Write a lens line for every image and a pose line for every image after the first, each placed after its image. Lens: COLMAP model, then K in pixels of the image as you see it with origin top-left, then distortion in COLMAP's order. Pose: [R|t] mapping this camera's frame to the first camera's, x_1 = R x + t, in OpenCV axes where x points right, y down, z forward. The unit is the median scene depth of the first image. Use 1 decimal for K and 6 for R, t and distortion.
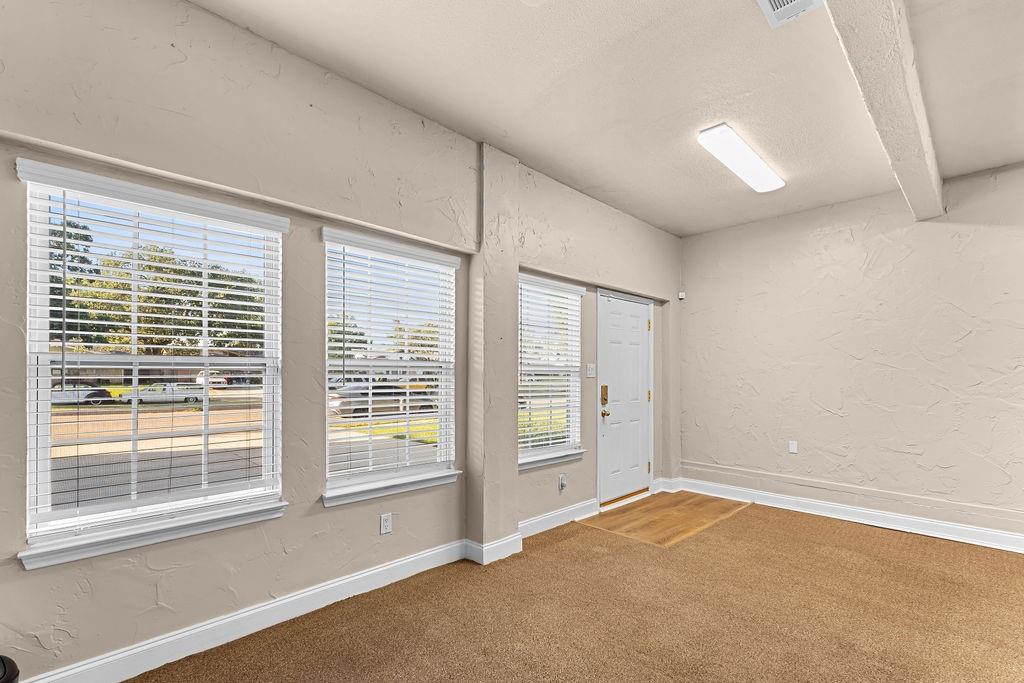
lens RADIAL K [[441.1, 0, 526.0], [0, 441.1, 379.2], [0, 0, 1]] dist [-0.001521, 0.000122]
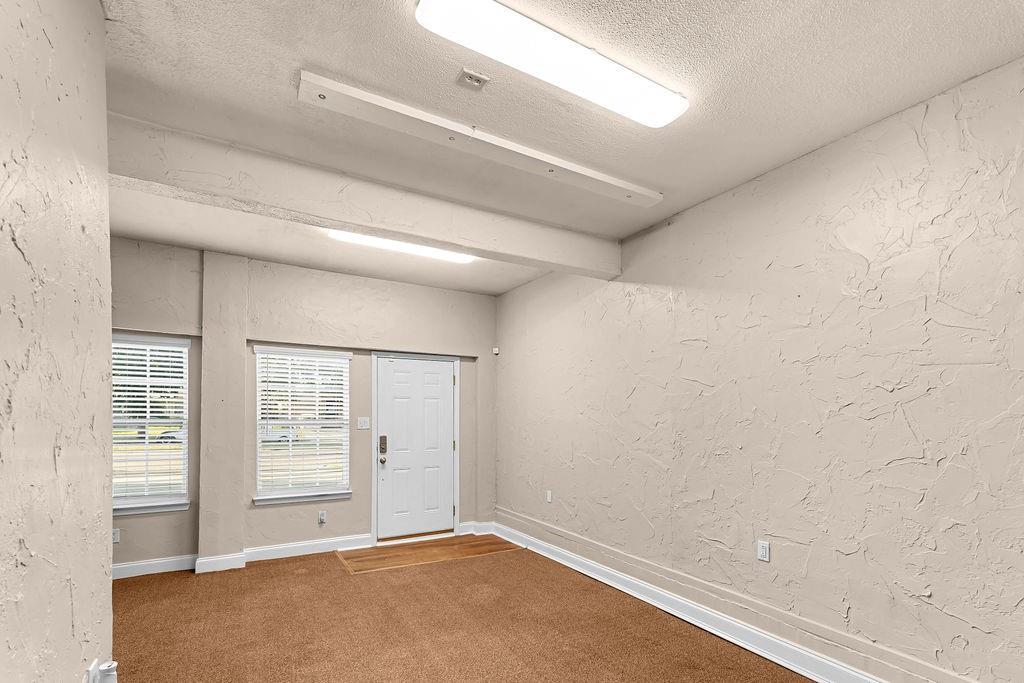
lens RADIAL K [[441.1, 0, 469.6], [0, 441.1, 424.3], [0, 0, 1]] dist [-0.001521, 0.000122]
pose [[0.974943, 0.003151, -0.222432, 0.680287], [-0.002883, 0.999995, 0.001532, -0.019320], [0.222436, -0.000852, 0.974947, -0.069184]]
